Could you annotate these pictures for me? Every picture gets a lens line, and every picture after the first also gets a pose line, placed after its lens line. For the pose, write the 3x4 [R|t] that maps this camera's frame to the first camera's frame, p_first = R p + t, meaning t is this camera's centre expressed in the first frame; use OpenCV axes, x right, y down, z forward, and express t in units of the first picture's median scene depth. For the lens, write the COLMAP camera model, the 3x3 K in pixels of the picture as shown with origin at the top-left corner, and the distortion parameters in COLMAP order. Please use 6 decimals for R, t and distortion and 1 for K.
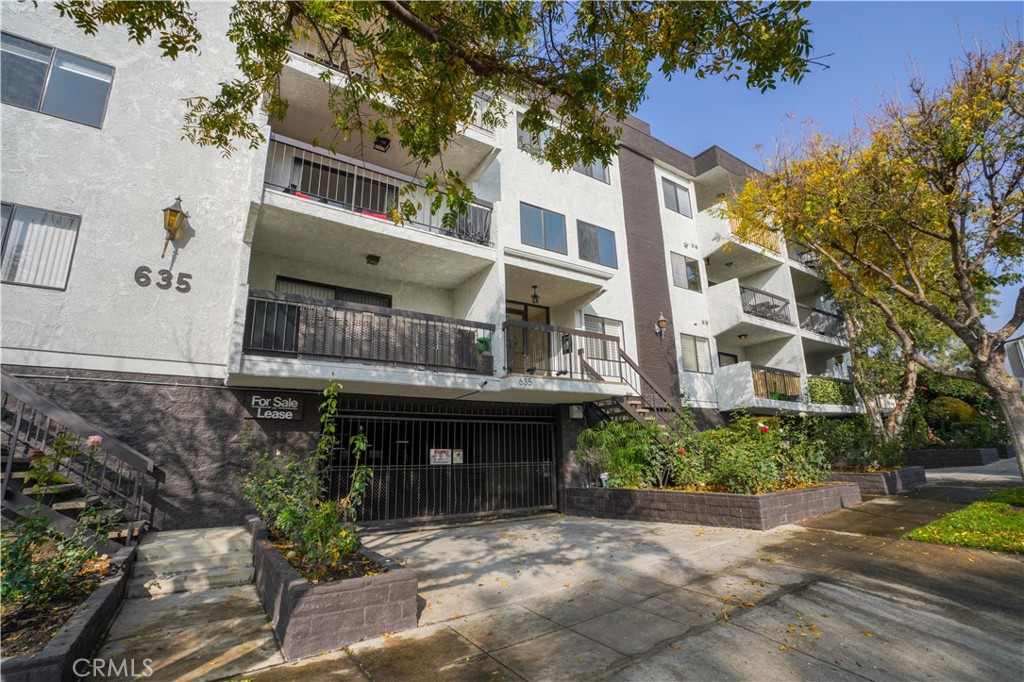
lens RADIAL K [[499.9, 0, 506.4], [0, 499.9, 320.6], [0, 0, 1]] dist [-0.028009, 0.001092]
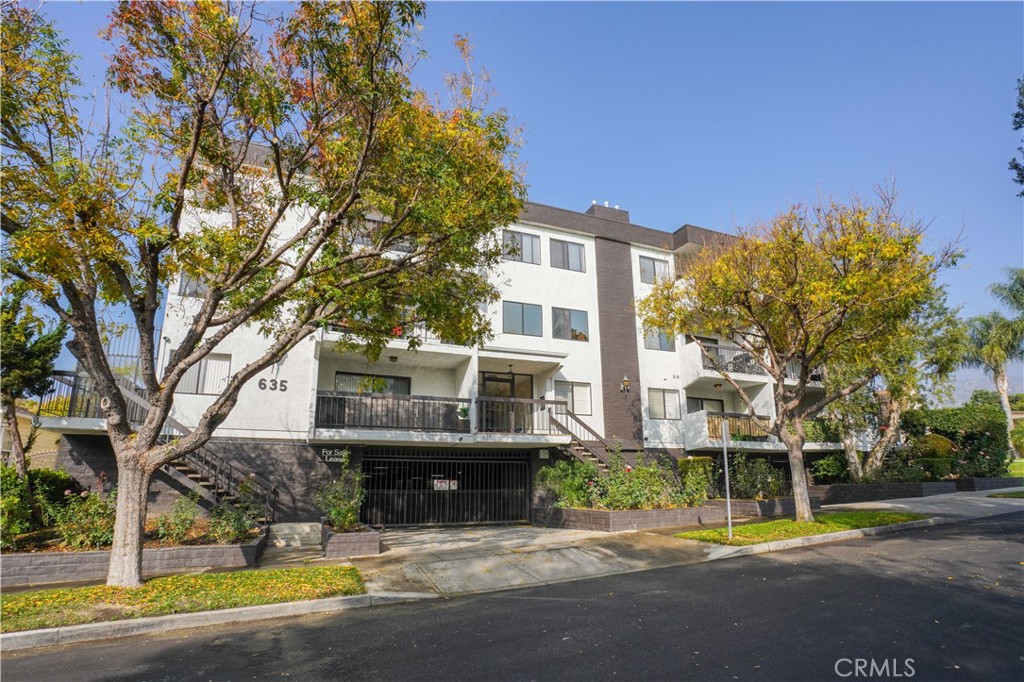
lens RADIAL K [[548.4, 0, 512.0], [0, 548.4, 341.0], [0, 0, 1]] dist [-0.037700, -0.000302]
pose [[0.984310, -0.035087, -0.172924, 0.413828], [0.036470, 0.999323, 0.004824, -0.179623], [0.172638, -0.011054, 0.984923, -0.649516]]
